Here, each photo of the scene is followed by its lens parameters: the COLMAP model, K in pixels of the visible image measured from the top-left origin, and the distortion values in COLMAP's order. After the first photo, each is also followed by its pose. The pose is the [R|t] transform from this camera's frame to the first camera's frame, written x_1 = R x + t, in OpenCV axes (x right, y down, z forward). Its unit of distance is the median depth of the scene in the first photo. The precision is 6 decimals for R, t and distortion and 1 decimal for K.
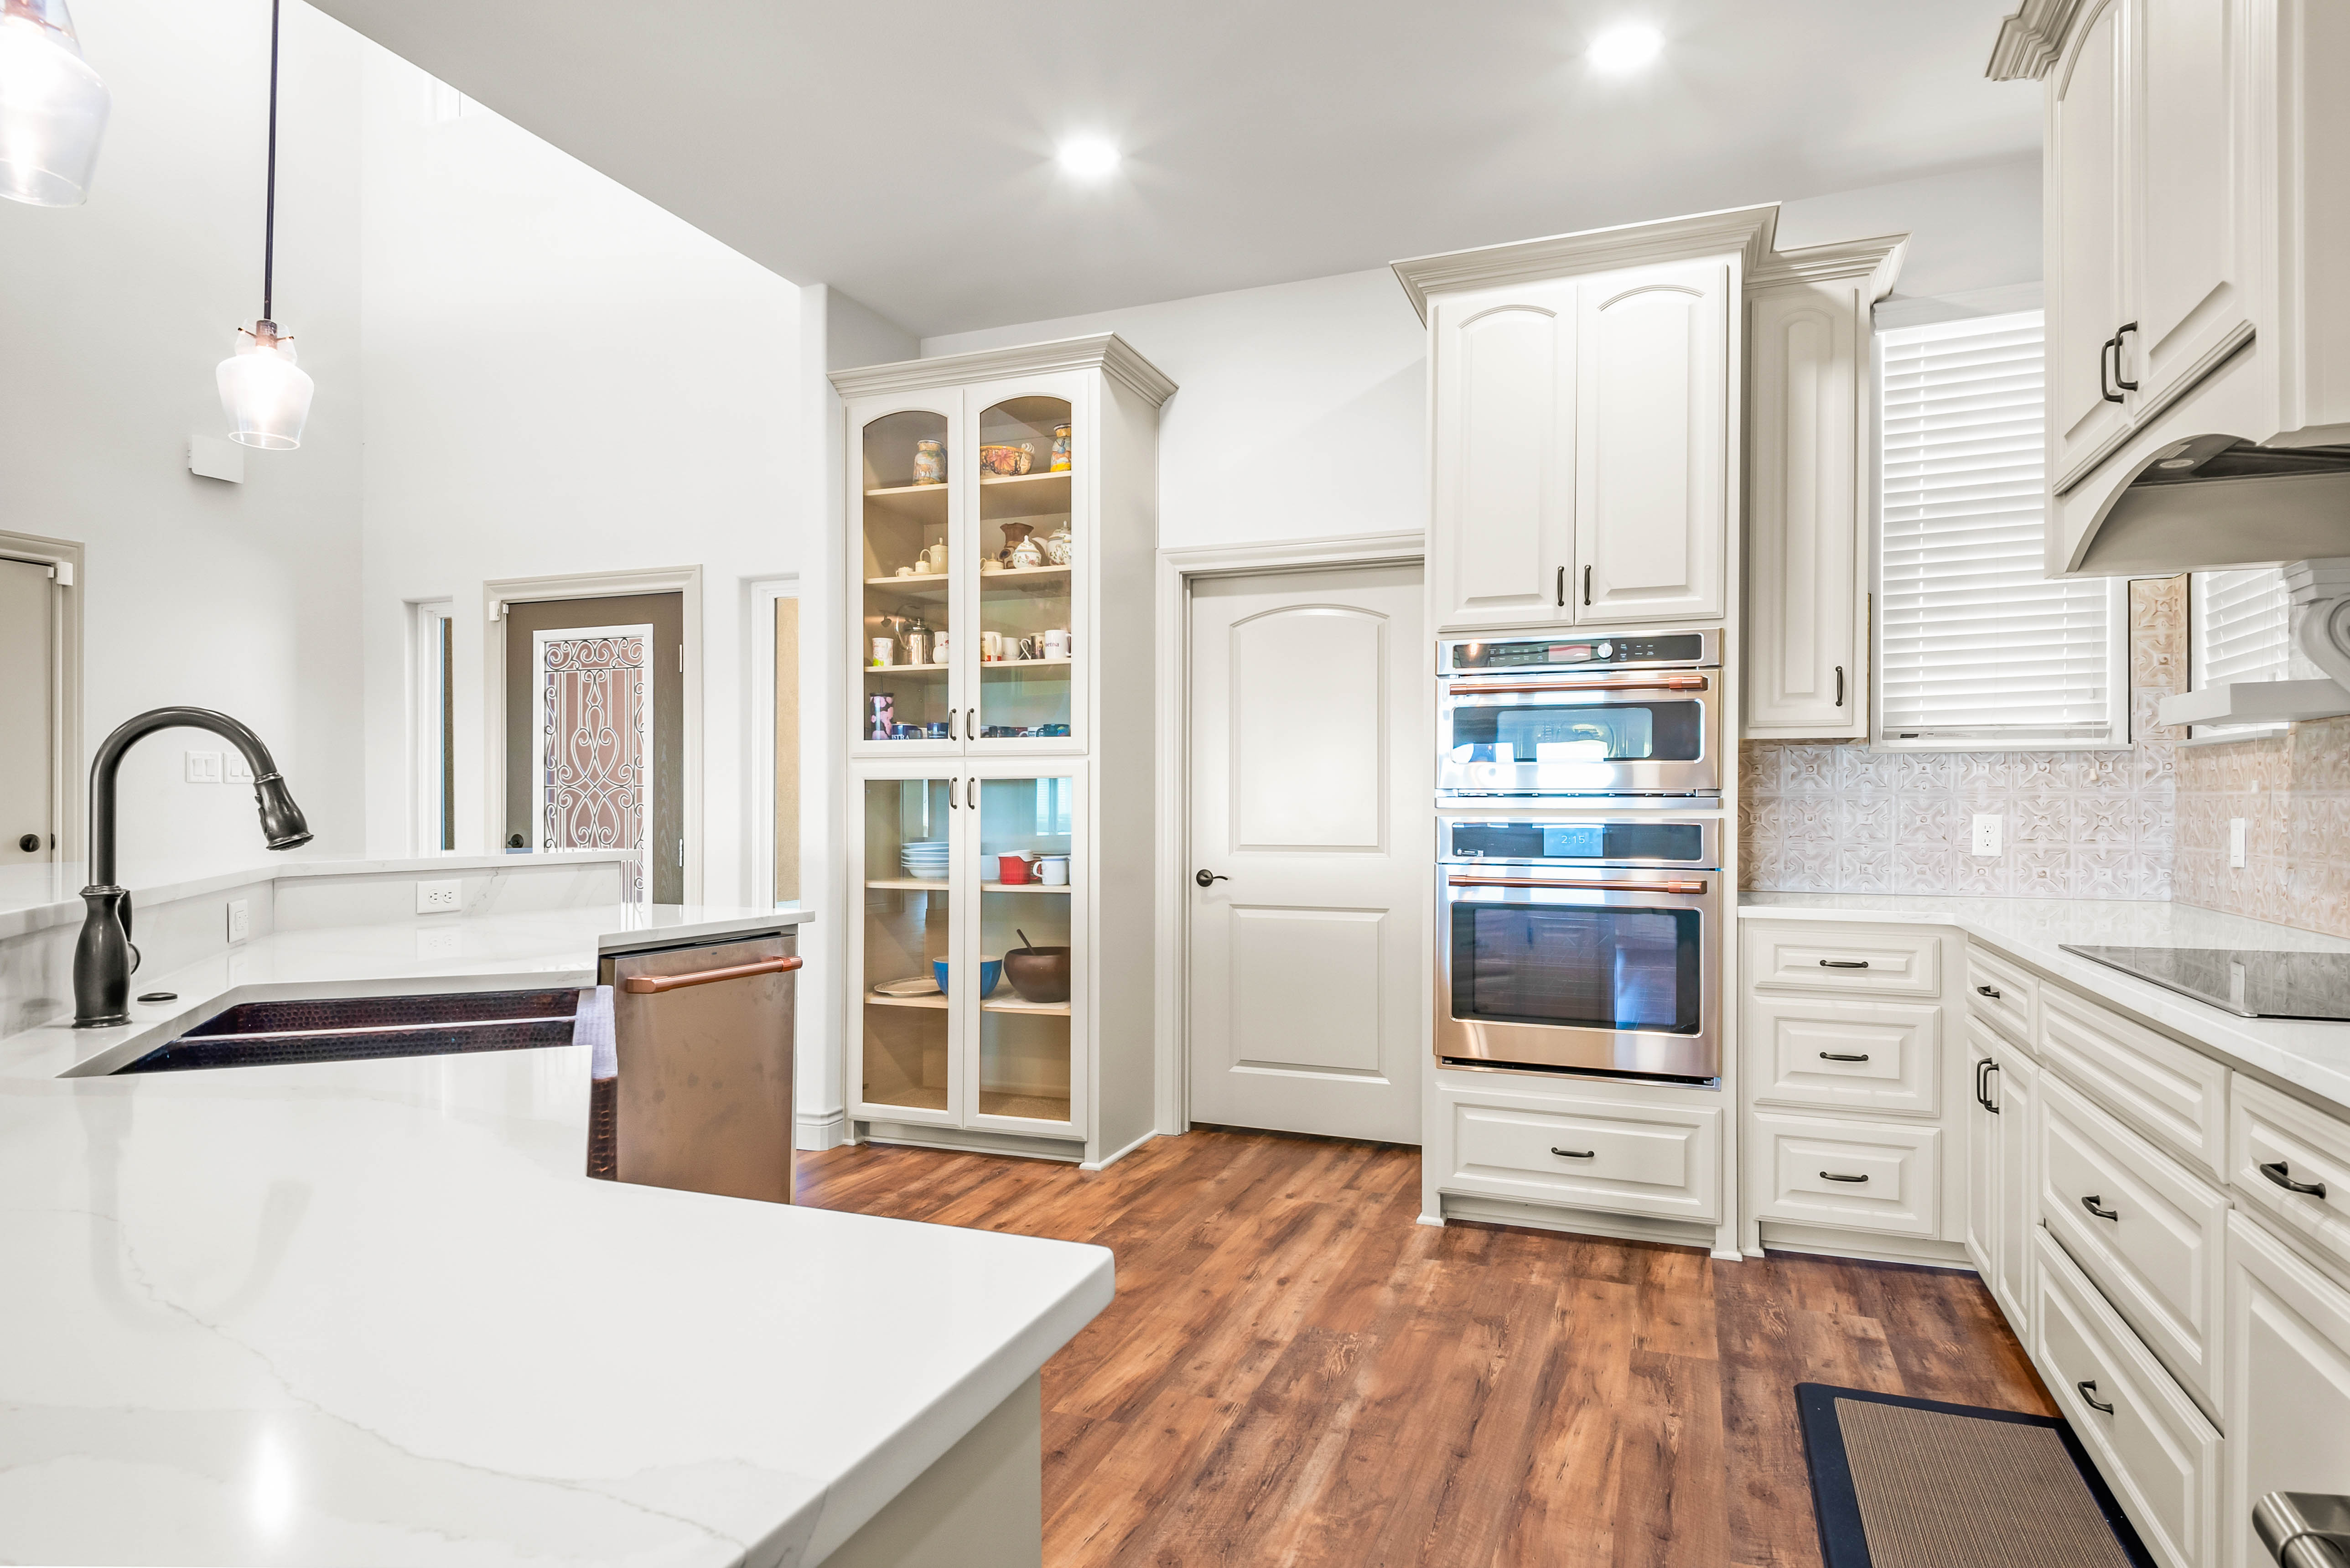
lens RADIAL K [[1317.7, 0, 1181.2], [0, 1317.7, 793.5], [0, 0, 1]] dist [0.002575, 0.000656]
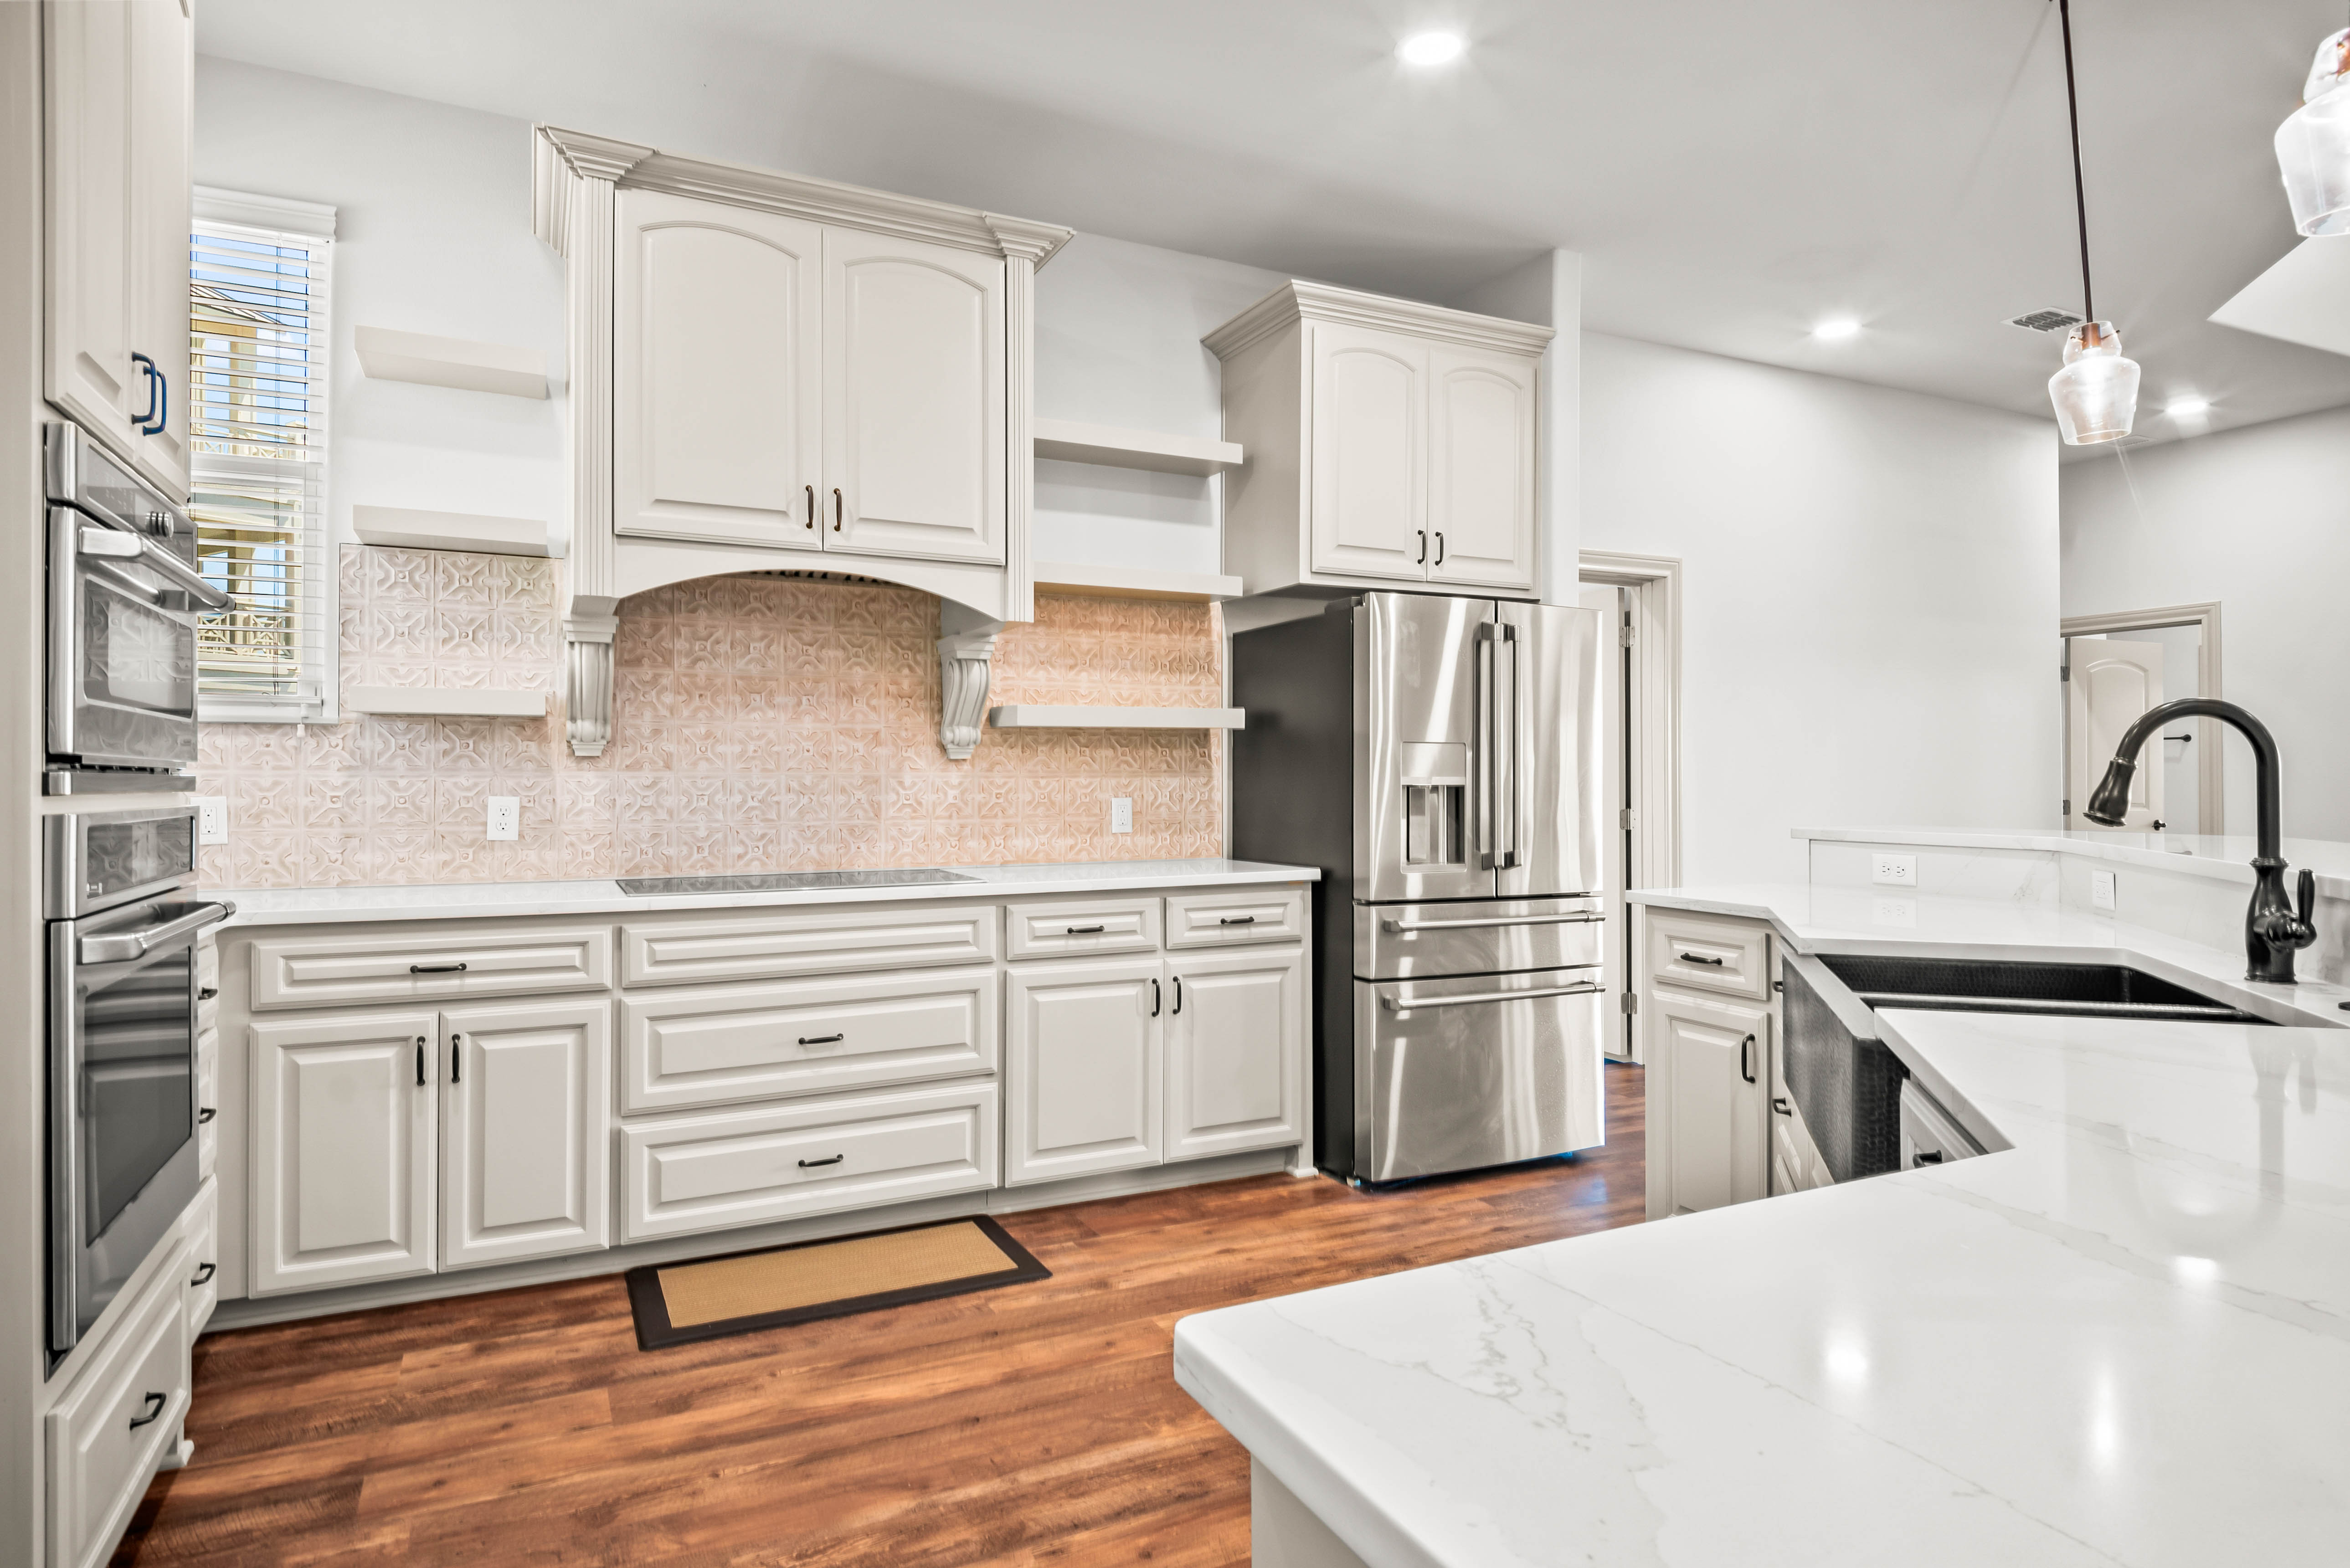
lens RADIAL K [[1317.6, 0, 1171.3], [0, 1317.6, 788.7], [0, 0, 1]] dist [0.002575, 0.000656]
pose [[-0.743898, -0.001080, 0.668293, -0.522674], [-0.010366, 0.999897, -0.009922, 0.015886], [-0.668213, -0.014309, -0.743832, 1.482022]]
